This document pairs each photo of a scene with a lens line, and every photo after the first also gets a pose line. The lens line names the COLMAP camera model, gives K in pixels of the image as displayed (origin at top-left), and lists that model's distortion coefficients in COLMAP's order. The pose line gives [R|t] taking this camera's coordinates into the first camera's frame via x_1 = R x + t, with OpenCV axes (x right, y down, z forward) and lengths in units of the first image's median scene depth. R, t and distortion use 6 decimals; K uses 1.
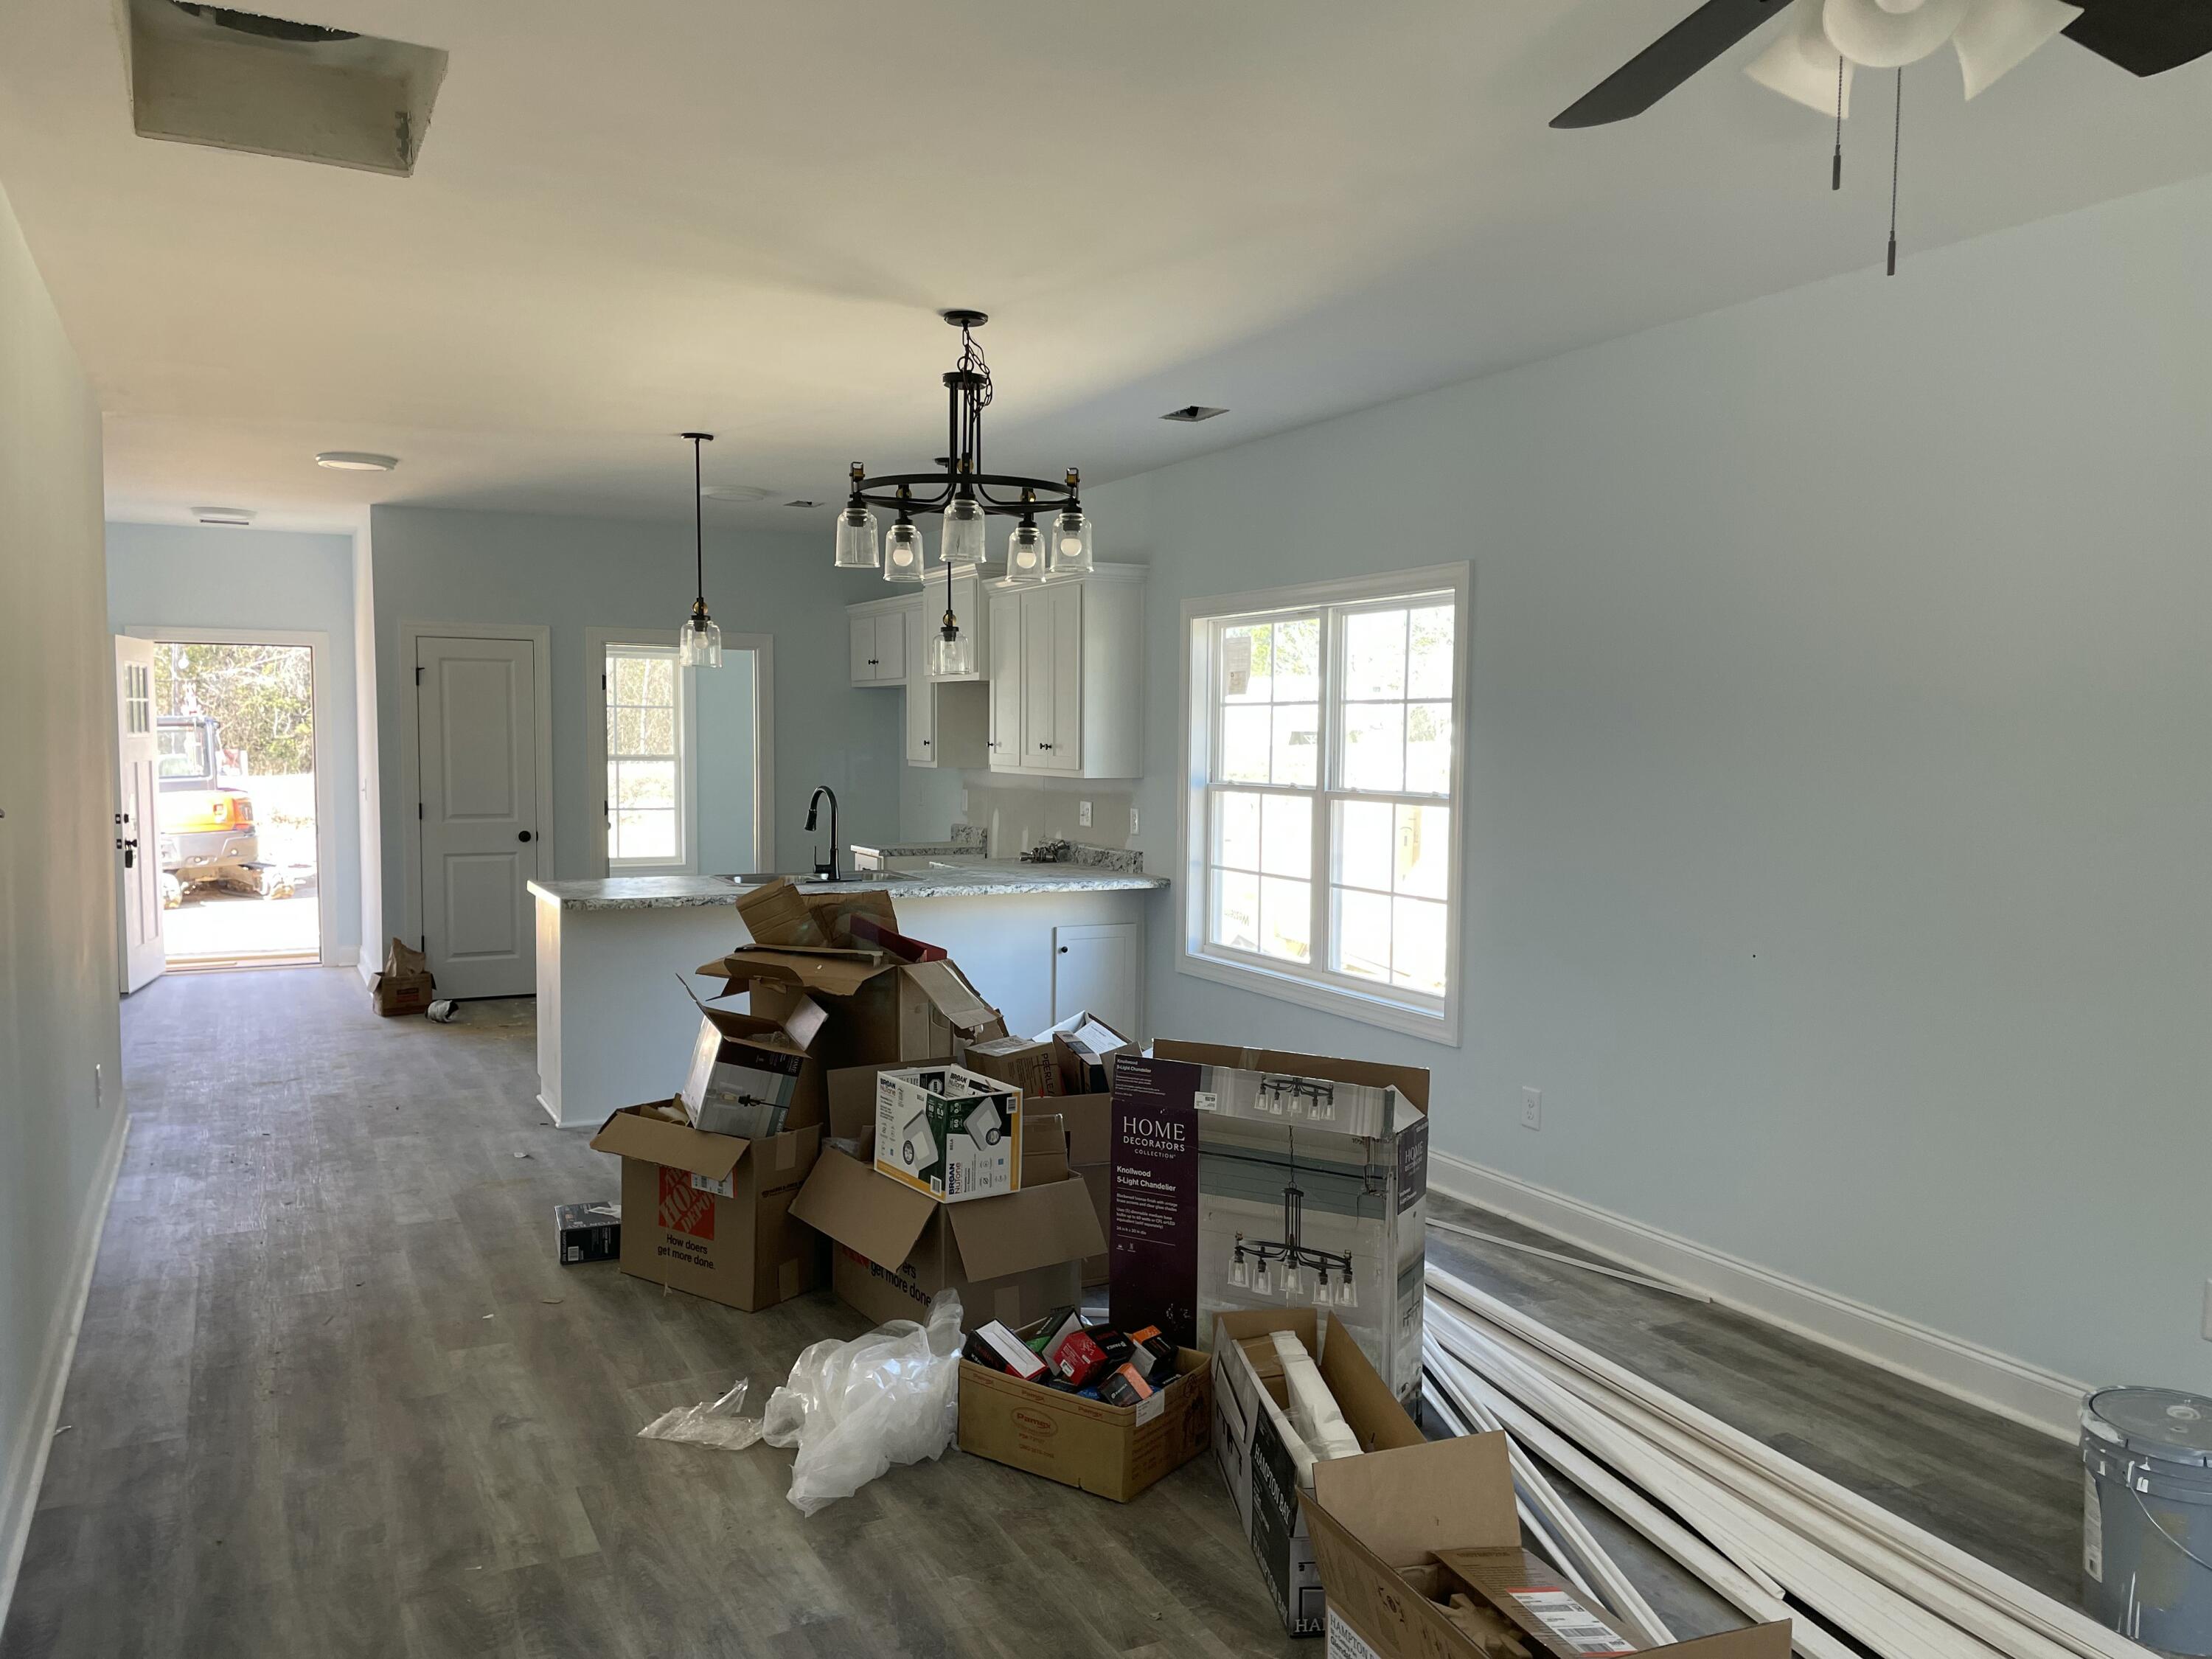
lens RADIAL K [[1638.0, 0, 1106.0], [0, 1638.0, 829.5], [0, 0, 1]] dist [0.009845, 0.002285]
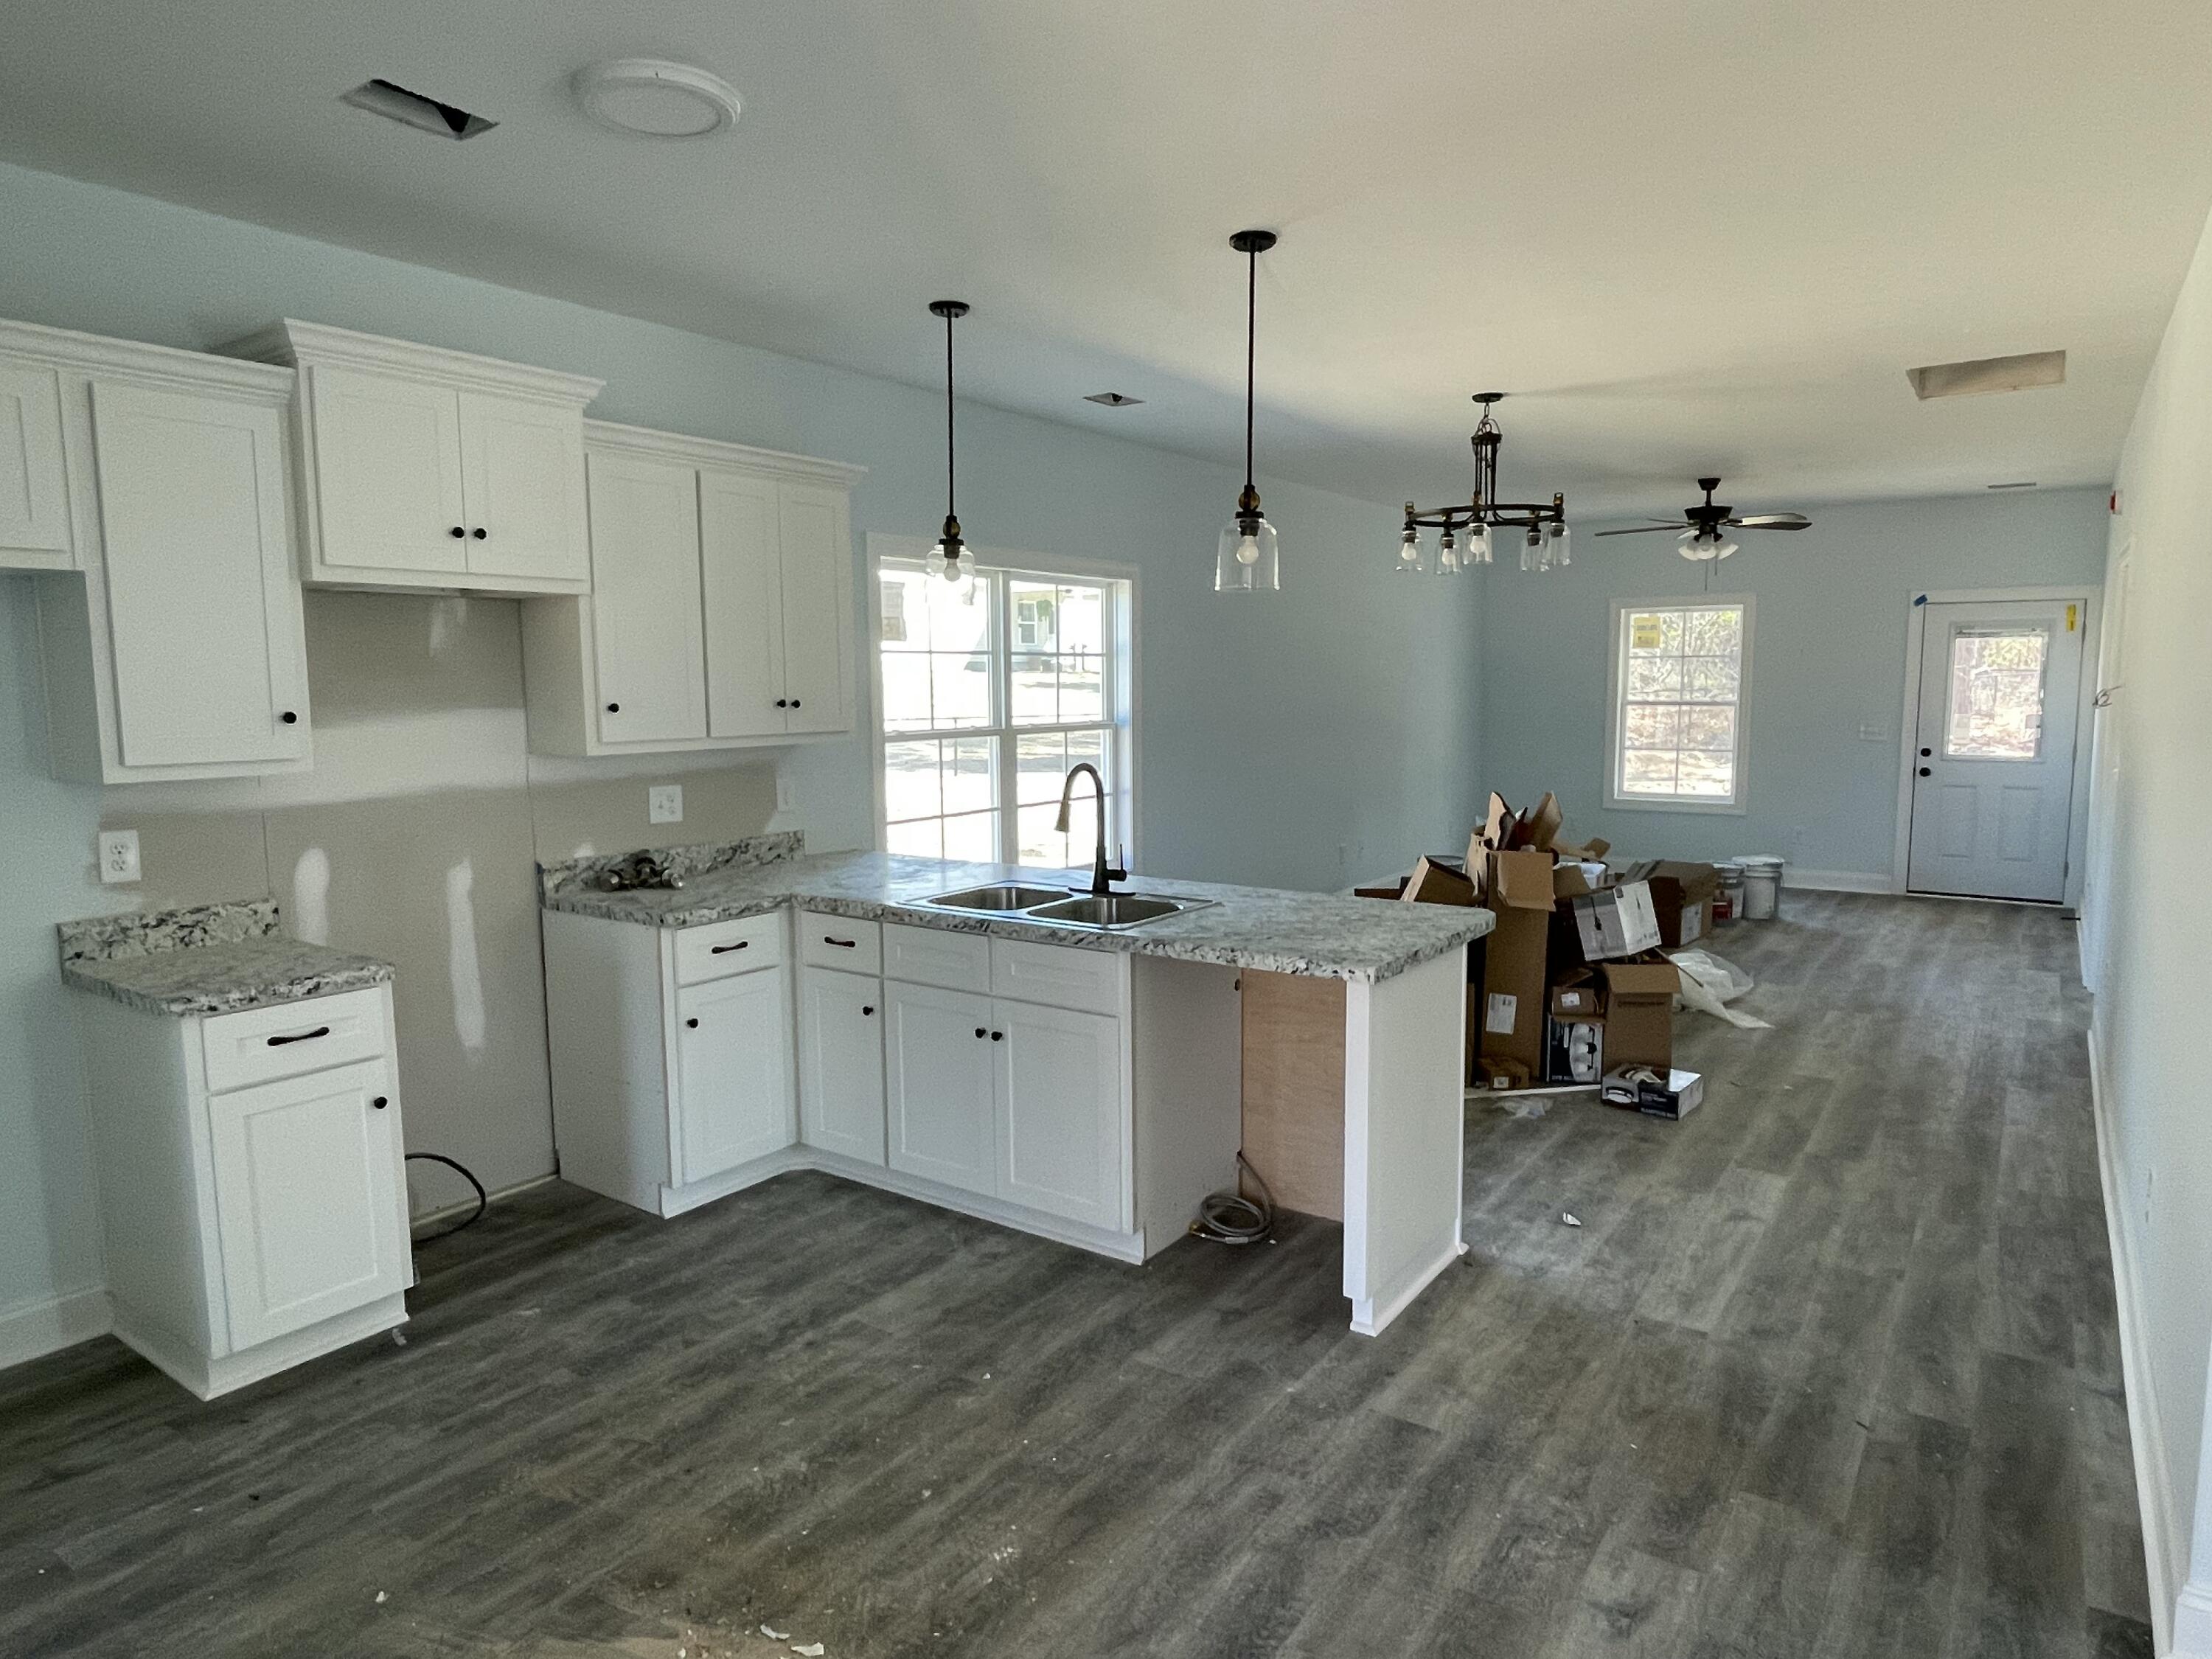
lens RADIAL K [[1339.4, 0, 1106.0], [0, 1339.4, 829.5], [0, 0, 1]] dist [-0.006533, -0.000932]
pose [[-0.463626, -0.101818, 0.880161, -0.862108], [0.060650, 0.987399, 0.146170, -0.101475], [-0.883953, 0.121150, -0.451608, 1.583751]]
